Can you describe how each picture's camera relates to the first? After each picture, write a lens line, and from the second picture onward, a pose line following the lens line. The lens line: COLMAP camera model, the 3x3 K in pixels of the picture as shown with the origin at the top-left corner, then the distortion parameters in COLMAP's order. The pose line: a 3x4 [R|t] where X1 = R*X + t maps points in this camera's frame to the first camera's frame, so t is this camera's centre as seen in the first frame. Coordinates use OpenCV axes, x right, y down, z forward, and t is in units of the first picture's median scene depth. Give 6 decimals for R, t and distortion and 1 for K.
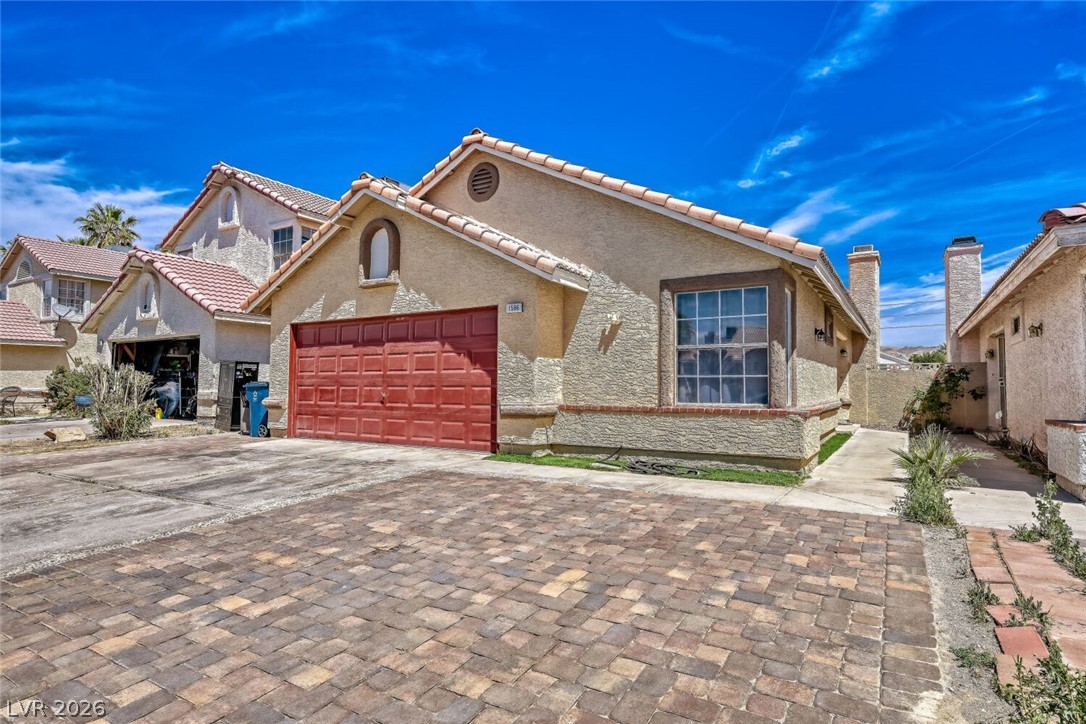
lens RADIAL K [[621.5, 0, 544.6], [0, 621.5, 359.3], [0, 0, 1]] dist [-0.001466, -0.001290]
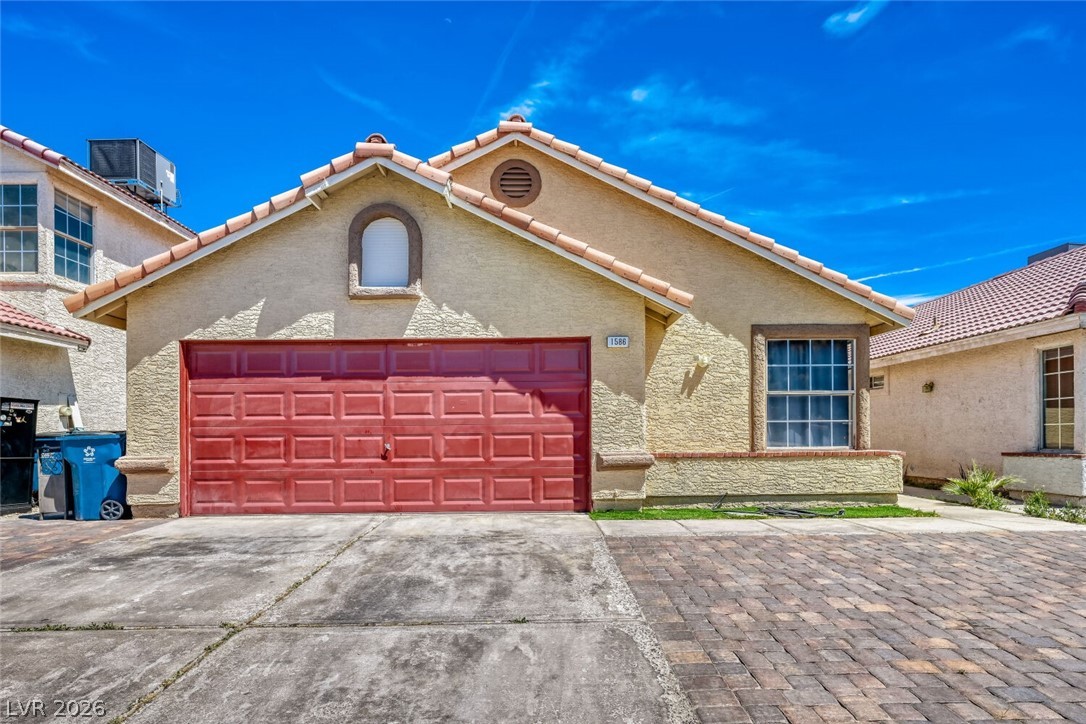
lens RADIAL K [[621.5, 0, 582.5], [0, 621.5, 432.5], [0, 0, 1]] dist [-0.001466, -0.001290]
pose [[0.825458, -0.008770, 0.564395, -0.554180], [-0.013281, 0.999301, 0.034953, 0.012926], [-0.564307, -0.036348, 0.824765, 0.302845]]
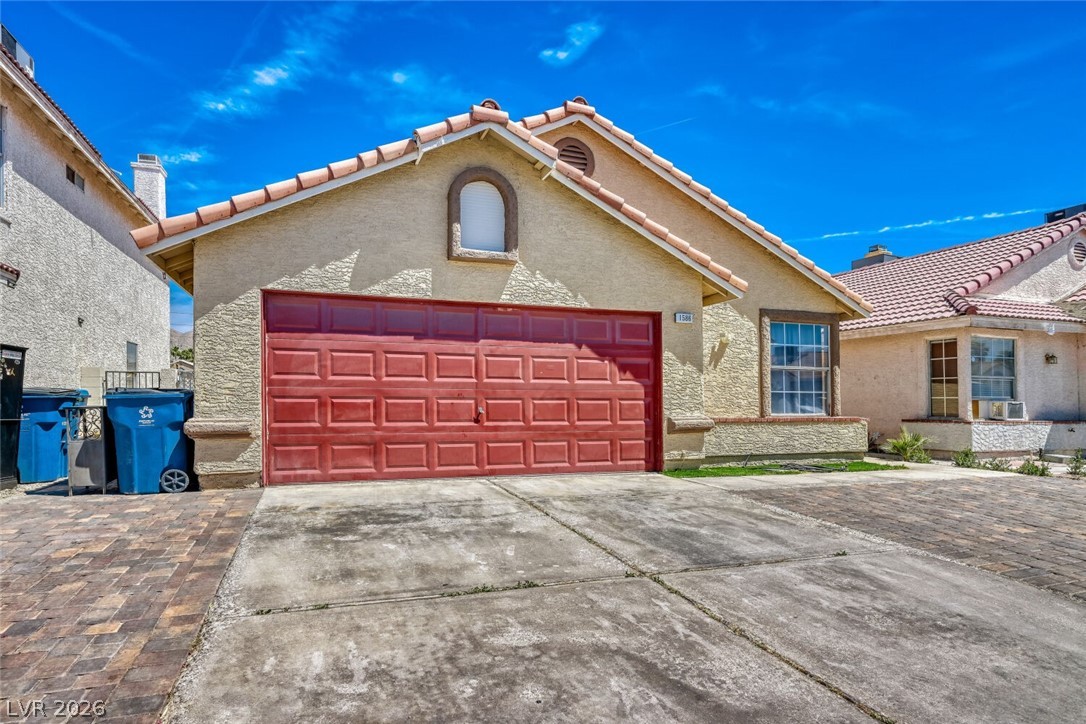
lens RADIAL K [[621.5, 0, 589.5], [0, 621.5, 389.8], [0, 0, 1]] dist [-0.001466, -0.001290]
pose [[0.597020, 0.013828, 0.802107, -0.877159], [-0.039692, 0.999136, 0.012319, 0.021412], [-0.801244, -0.039192, 0.597053, 0.523787]]
